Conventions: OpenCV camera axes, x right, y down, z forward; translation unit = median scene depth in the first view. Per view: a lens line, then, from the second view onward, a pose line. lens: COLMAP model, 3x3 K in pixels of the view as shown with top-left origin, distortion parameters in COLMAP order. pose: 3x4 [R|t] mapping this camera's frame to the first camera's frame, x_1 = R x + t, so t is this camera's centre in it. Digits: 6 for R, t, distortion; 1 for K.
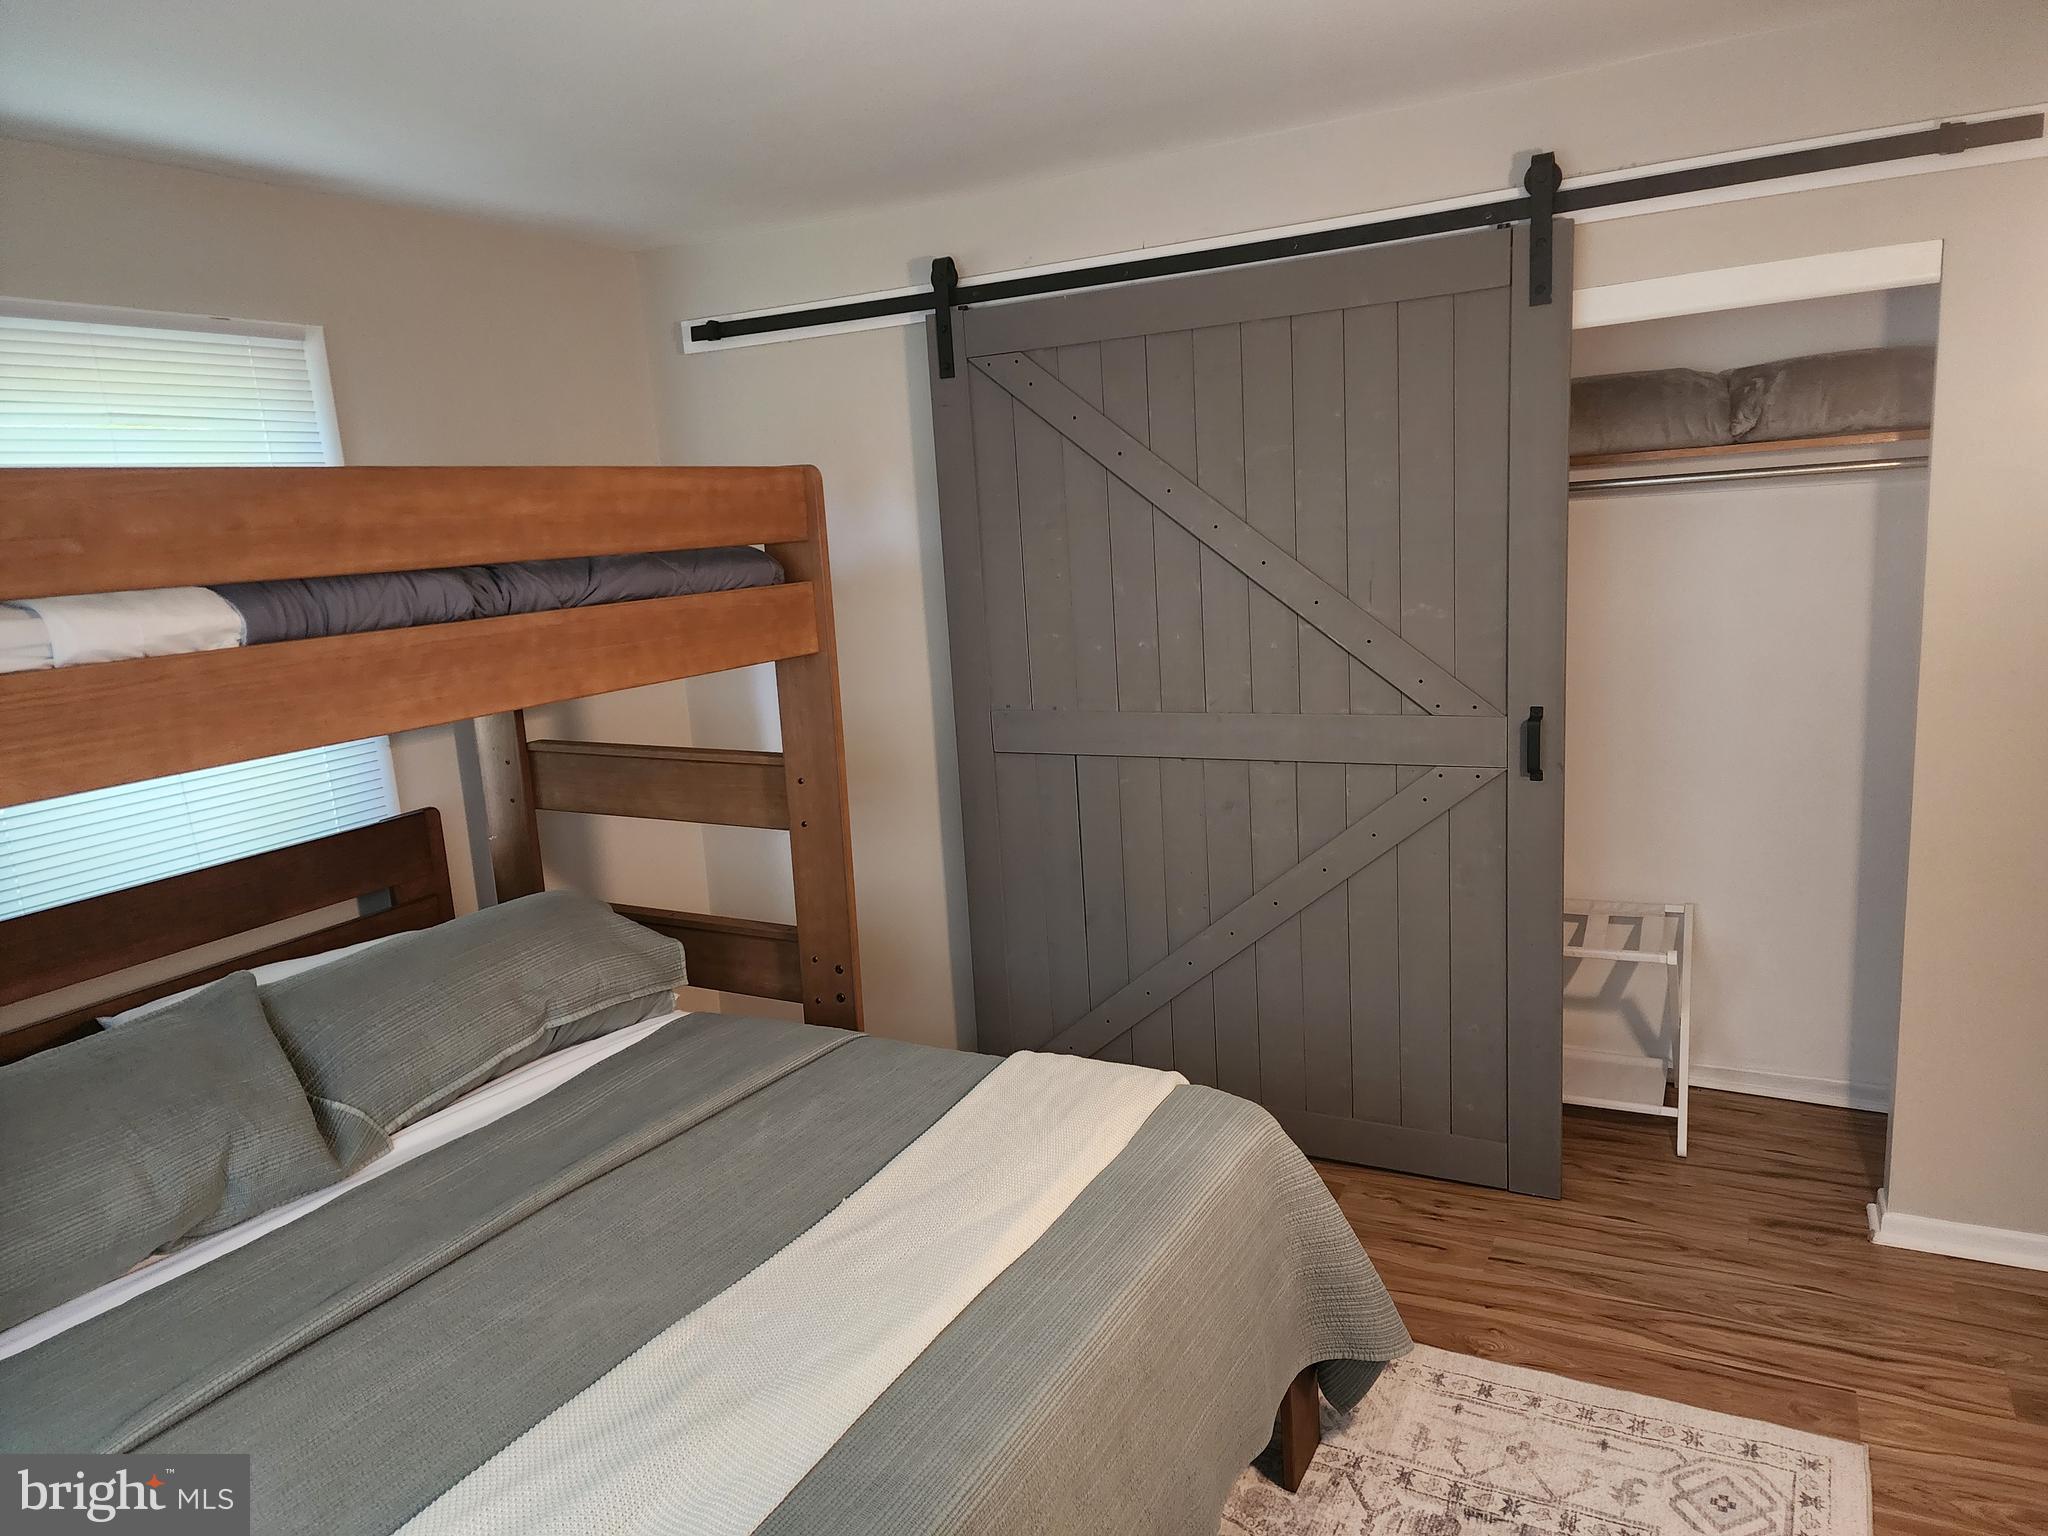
lens RADIAL K [[1383.6, 0, 1024.0], [0, 1383.6, 768.0], [0, 0, 1]] dist [0.022227, 0.002216]
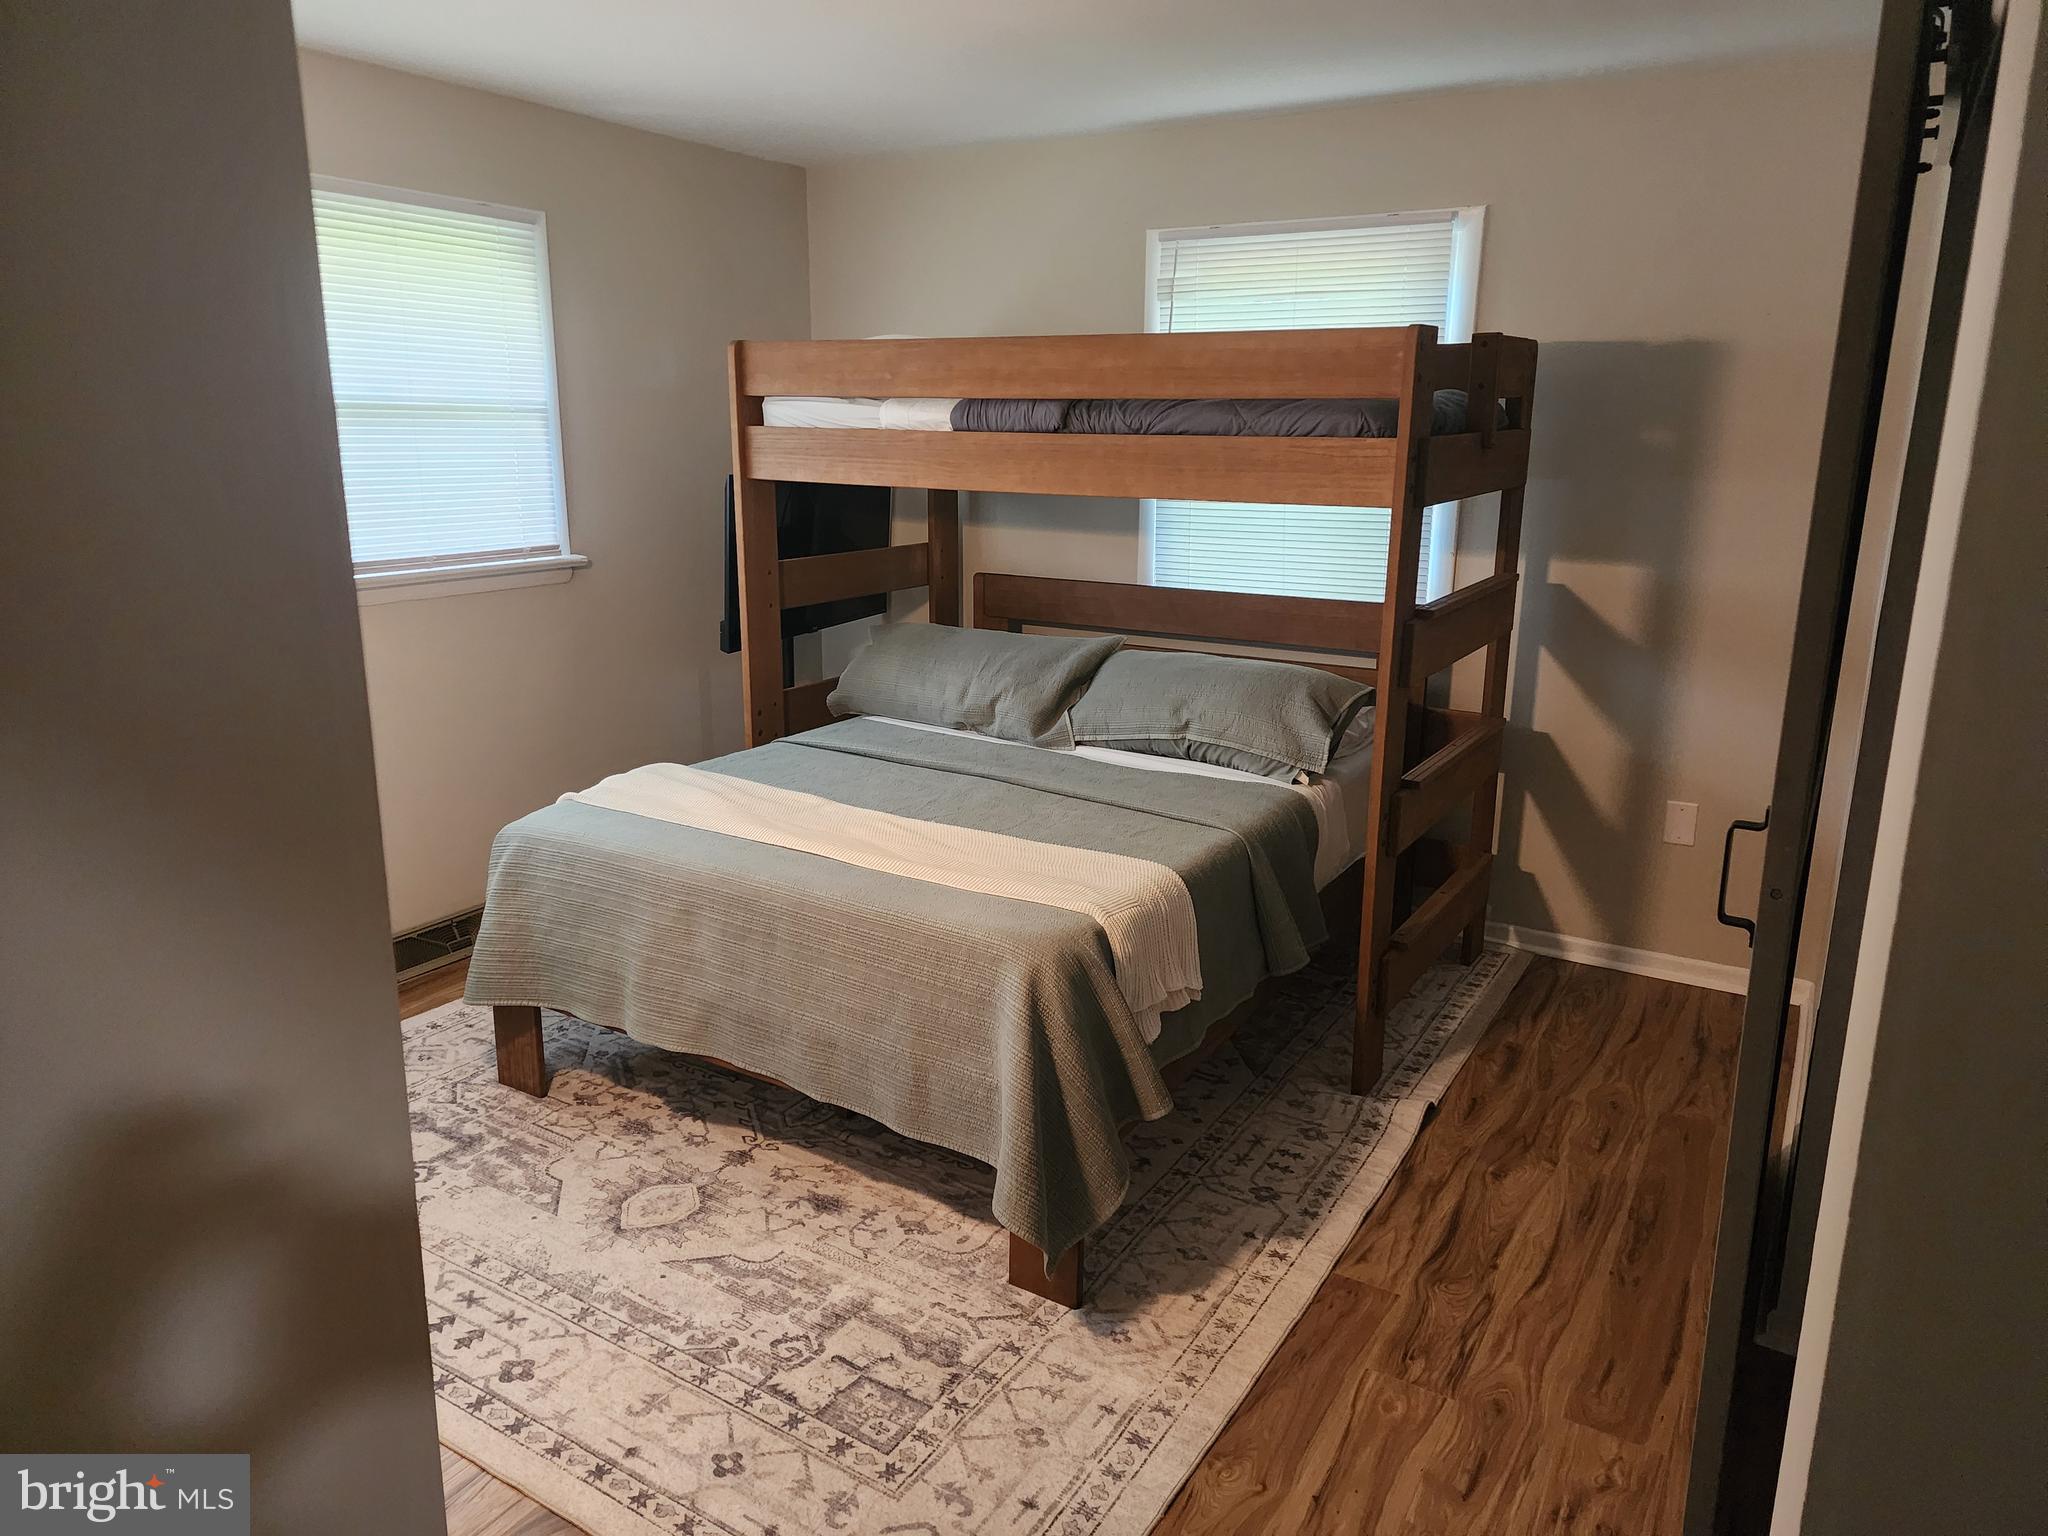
lens RADIAL K [[1383.6, 0, 1024.0], [0, 1383.6, 768.0], [0, 0, 1]] dist [0.022227, 0.002216]
pose [[-0.072060, 0.302650, -0.950374, 1.203927], [-0.190238, 0.931188, 0.310964, -0.226332], [0.979090, 0.203206, -0.009526, 1.003792]]
